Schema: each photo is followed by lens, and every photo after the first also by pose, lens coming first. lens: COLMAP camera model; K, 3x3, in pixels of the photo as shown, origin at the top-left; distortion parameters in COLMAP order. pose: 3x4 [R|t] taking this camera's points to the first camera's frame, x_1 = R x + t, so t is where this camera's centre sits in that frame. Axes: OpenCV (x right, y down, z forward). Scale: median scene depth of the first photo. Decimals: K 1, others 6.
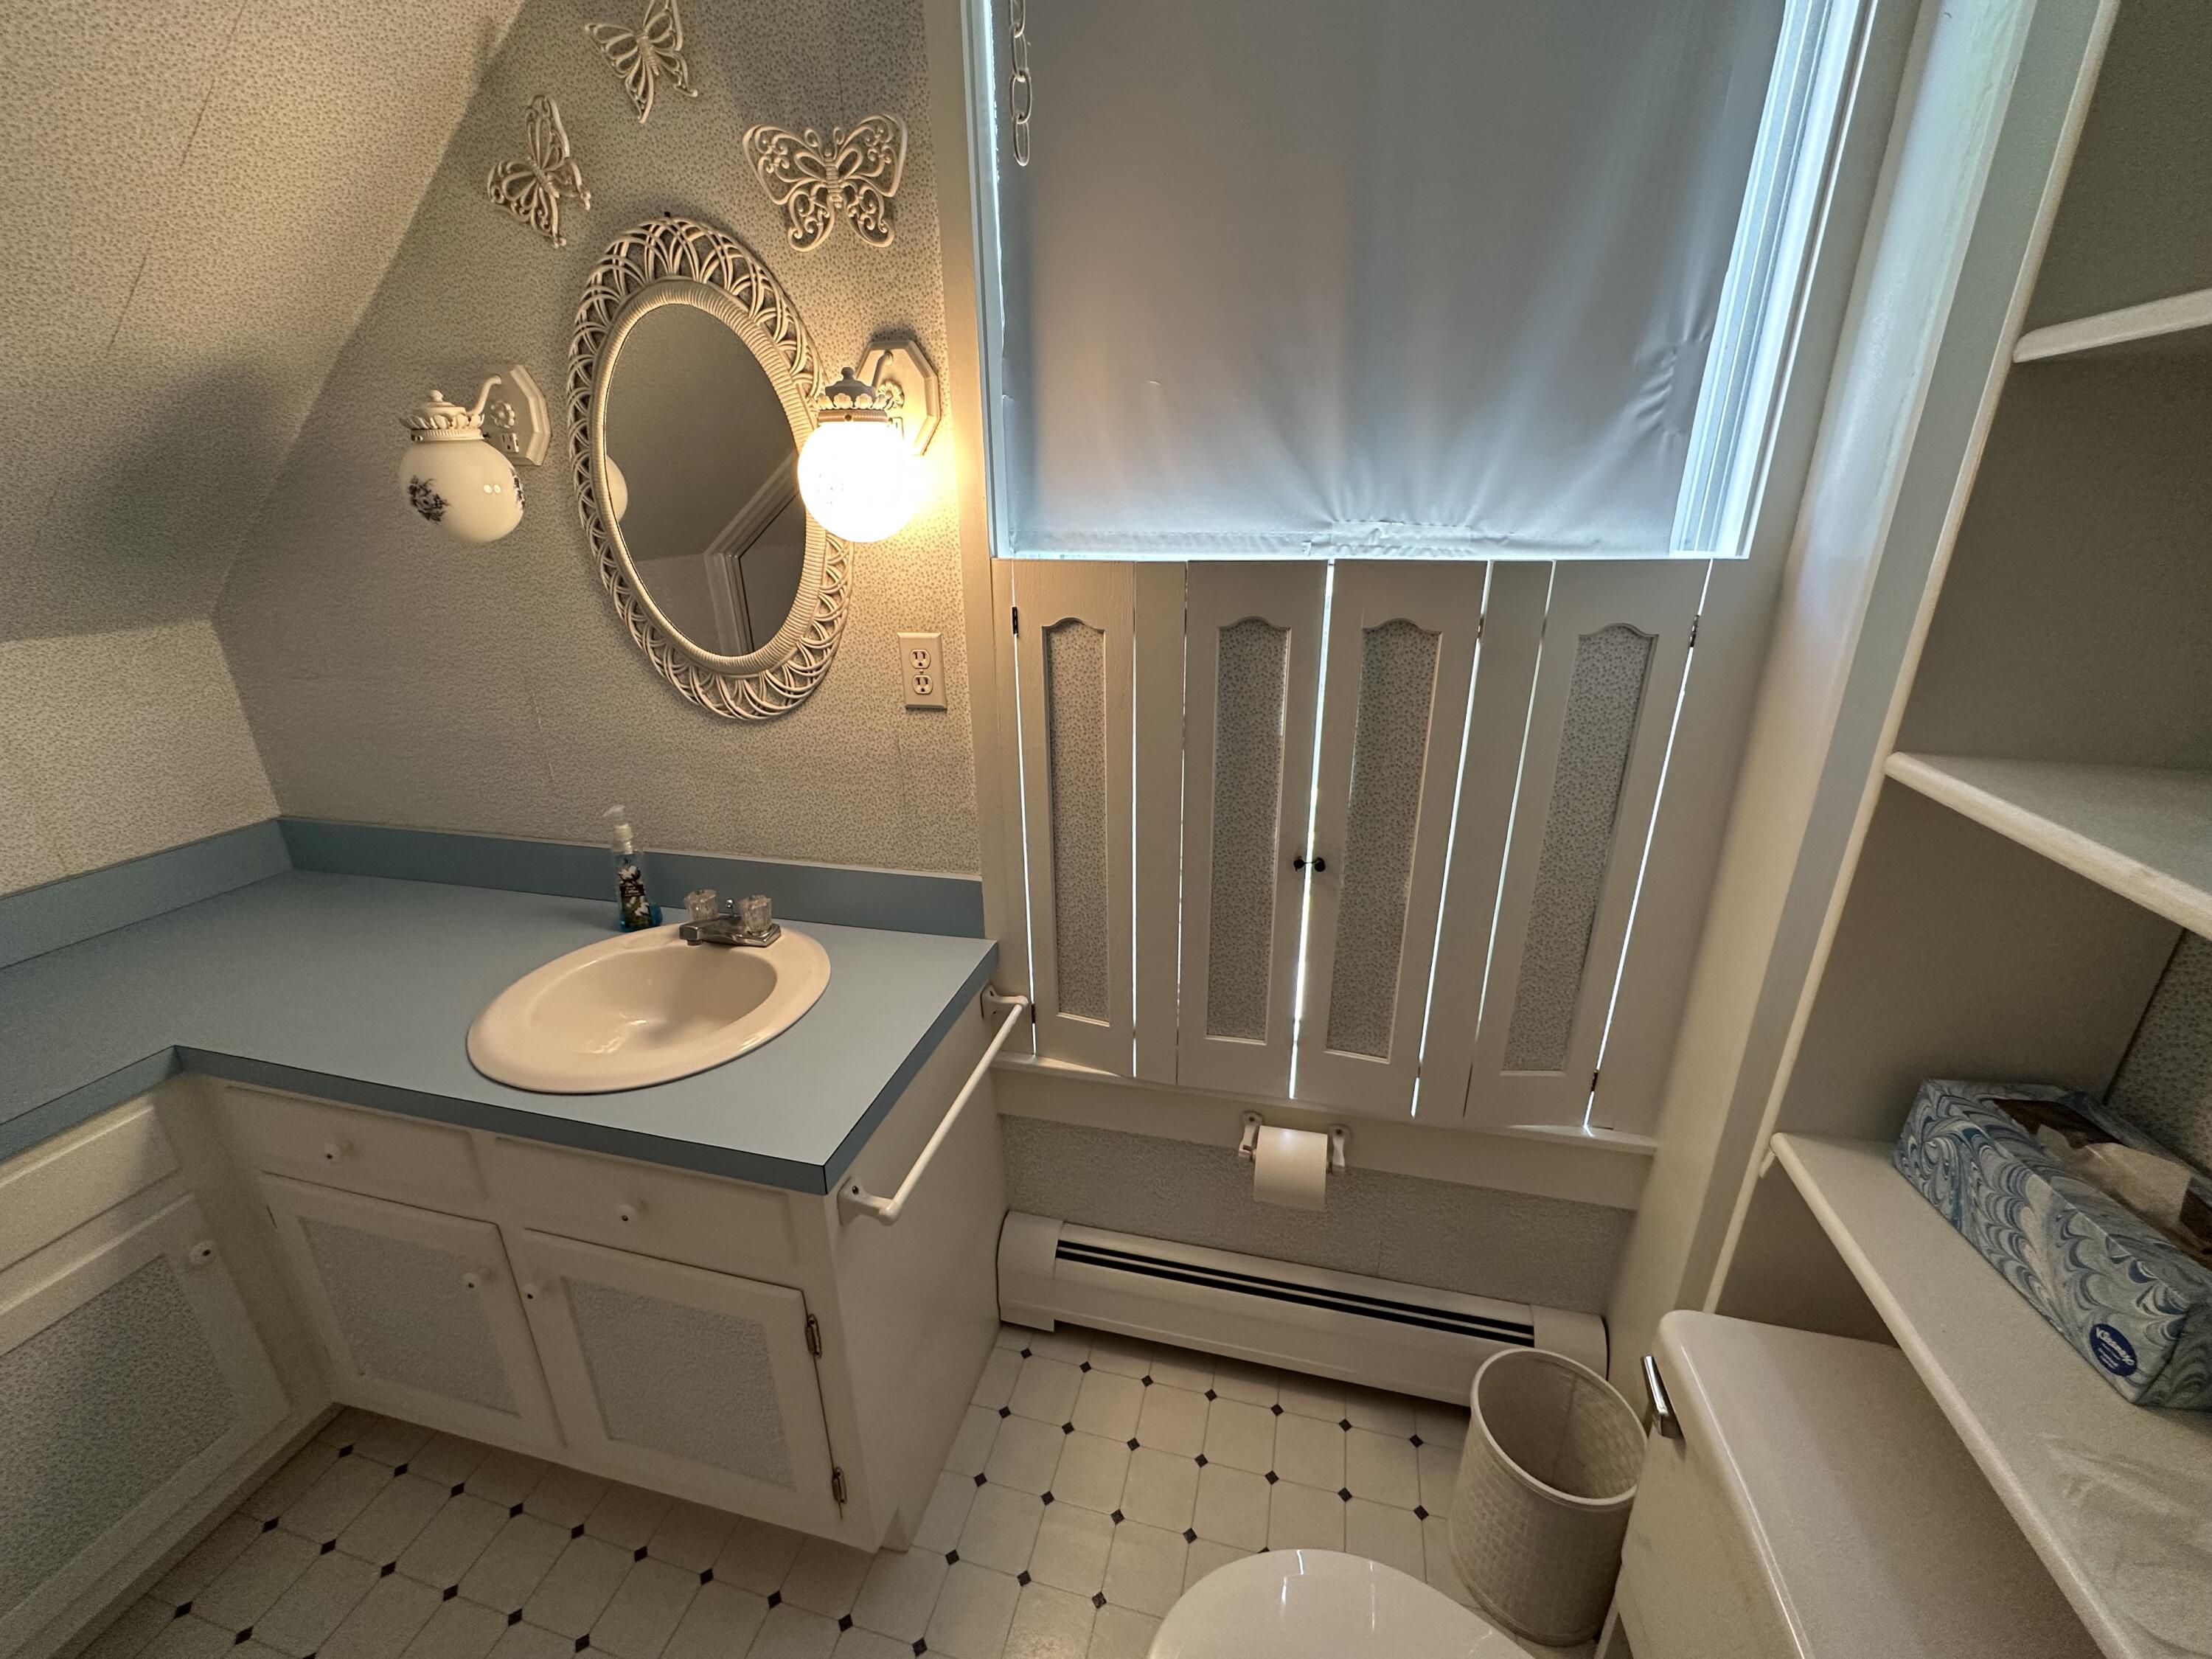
lens RADIAL K [[887.9, 0, 1106.3], [0, 887.9, 831.0], [0, 0, 1]] dist [-0.003614, 0.001304]
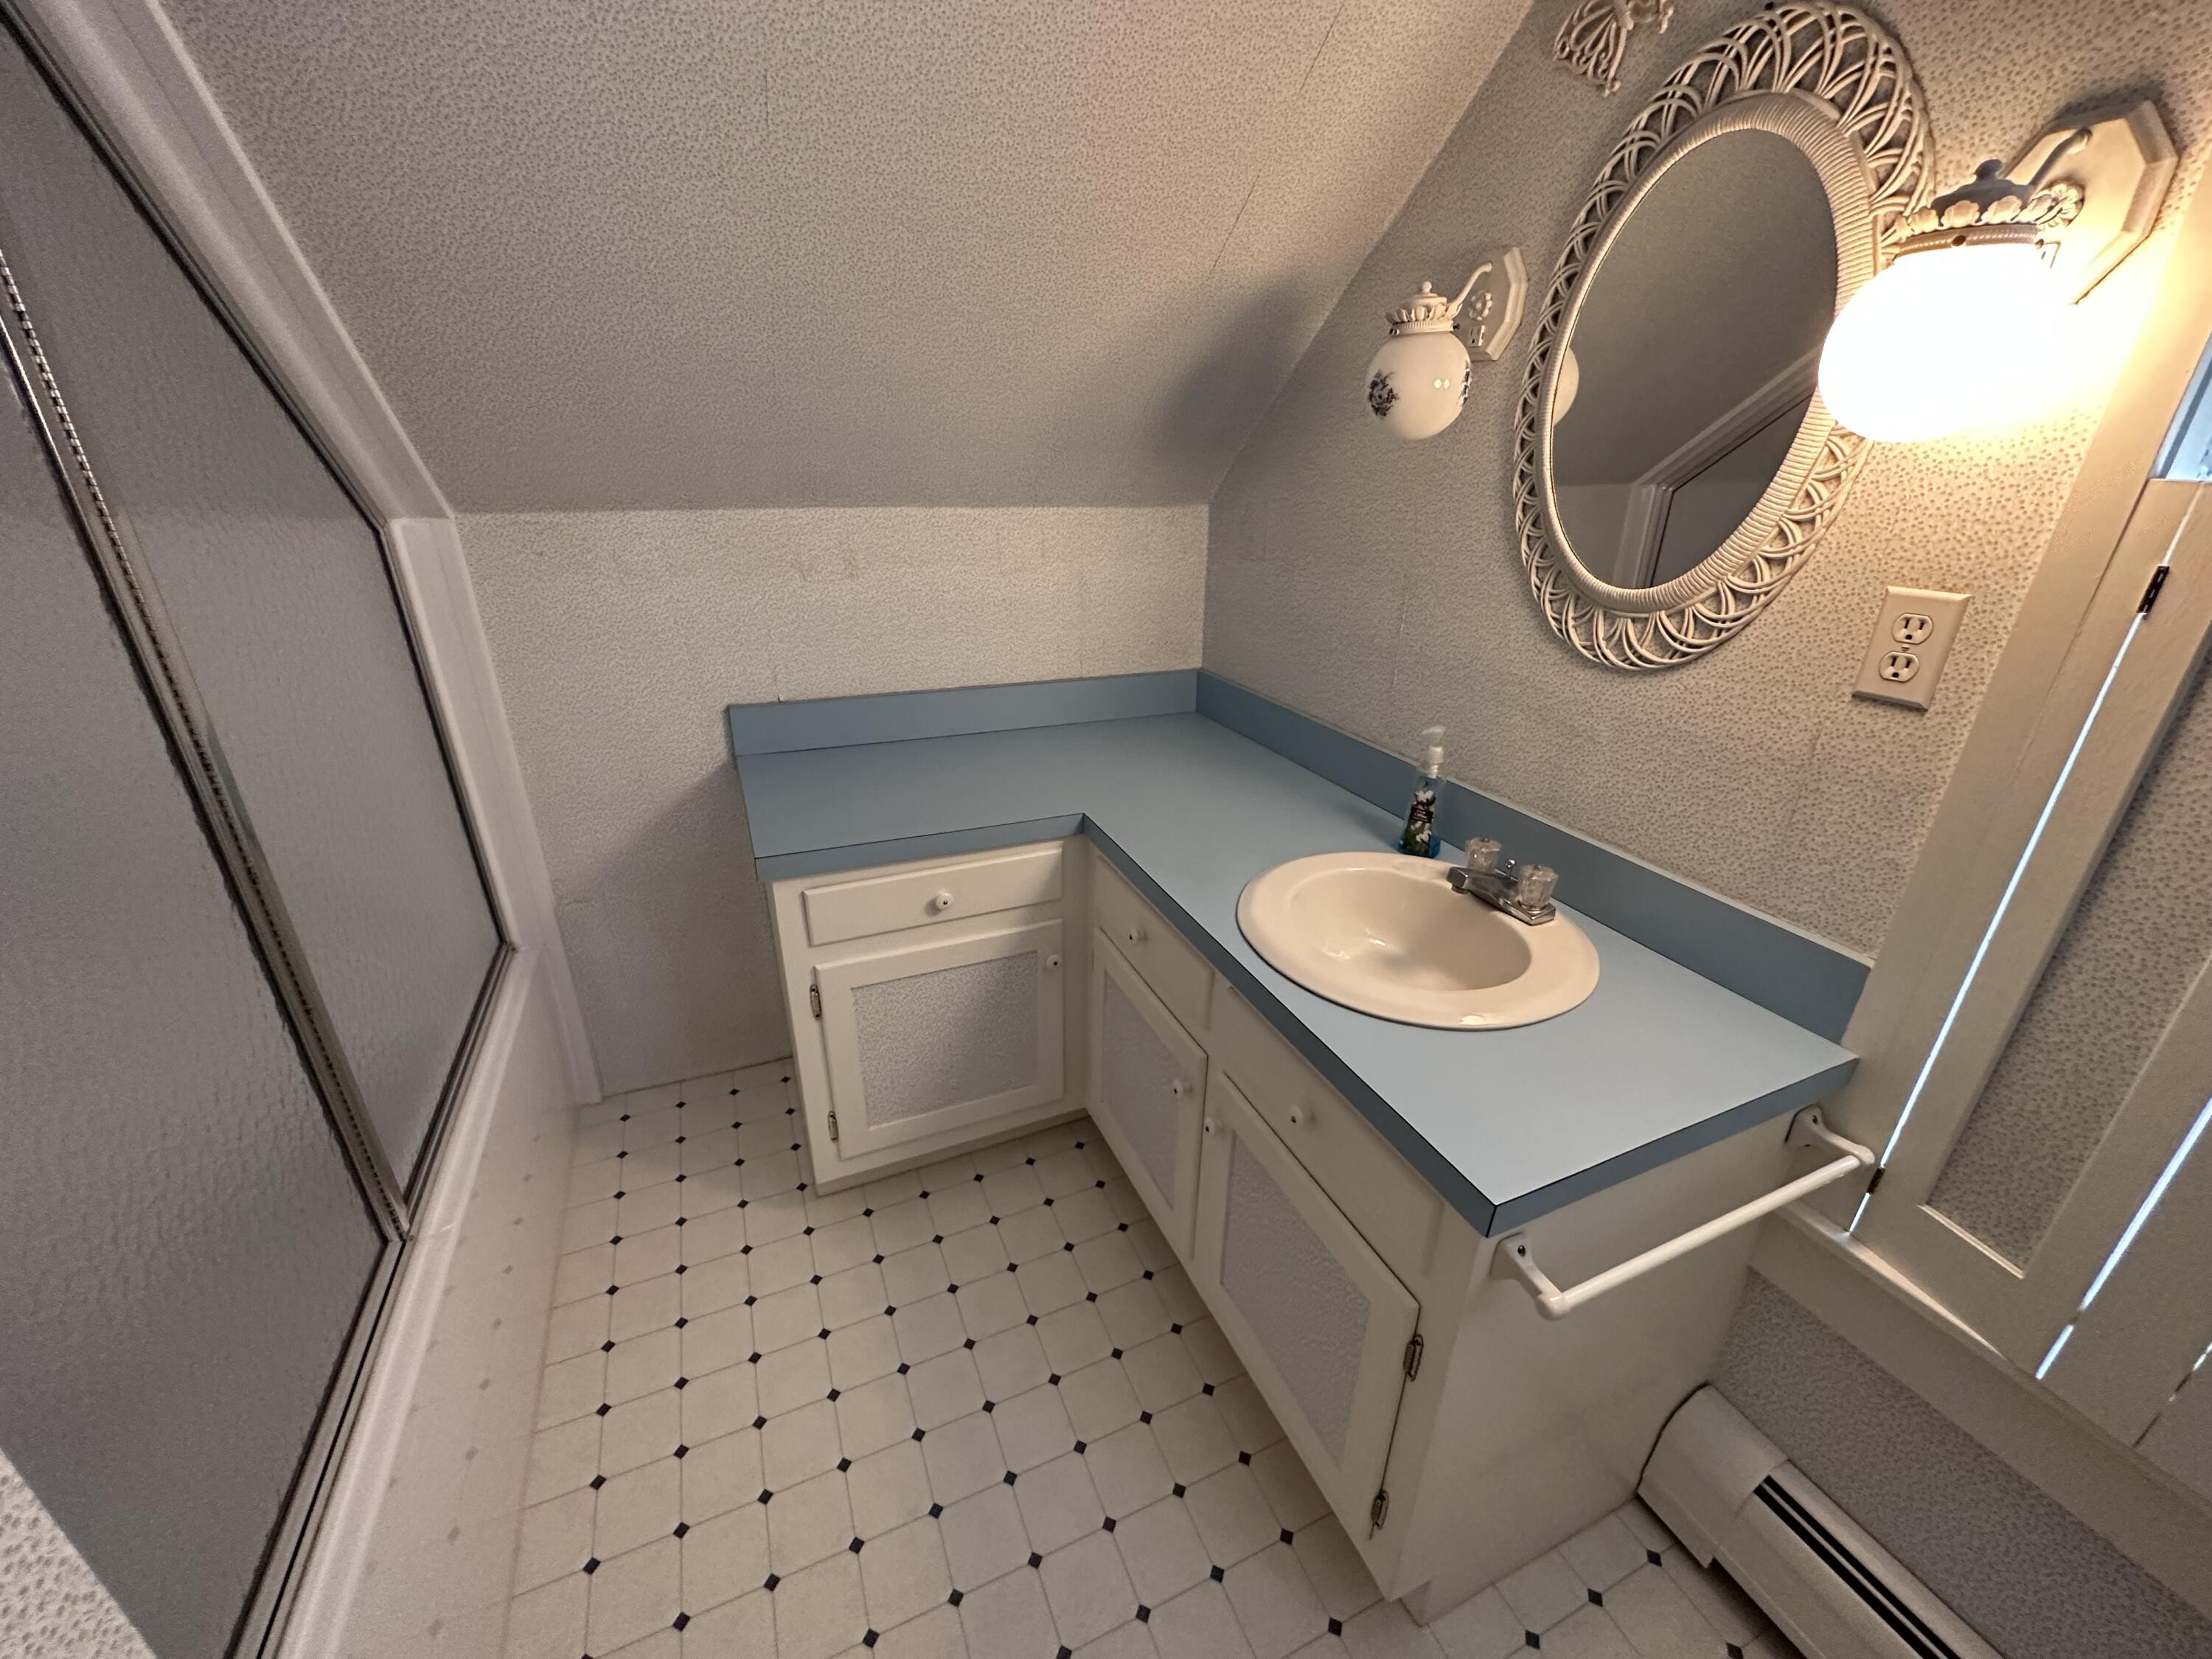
lens RADIAL K [[887.9, 0, 1103.3], [0, 887.9, 825.2], [0, 0, 1]] dist [-0.003614, 0.001304]
pose [[0.607175, 0.330360, -0.722634, -0.047213], [-0.293133, 0.938448, 0.182724, 0.003112], [0.738520, 0.100883, 0.666642, 0.112150]]
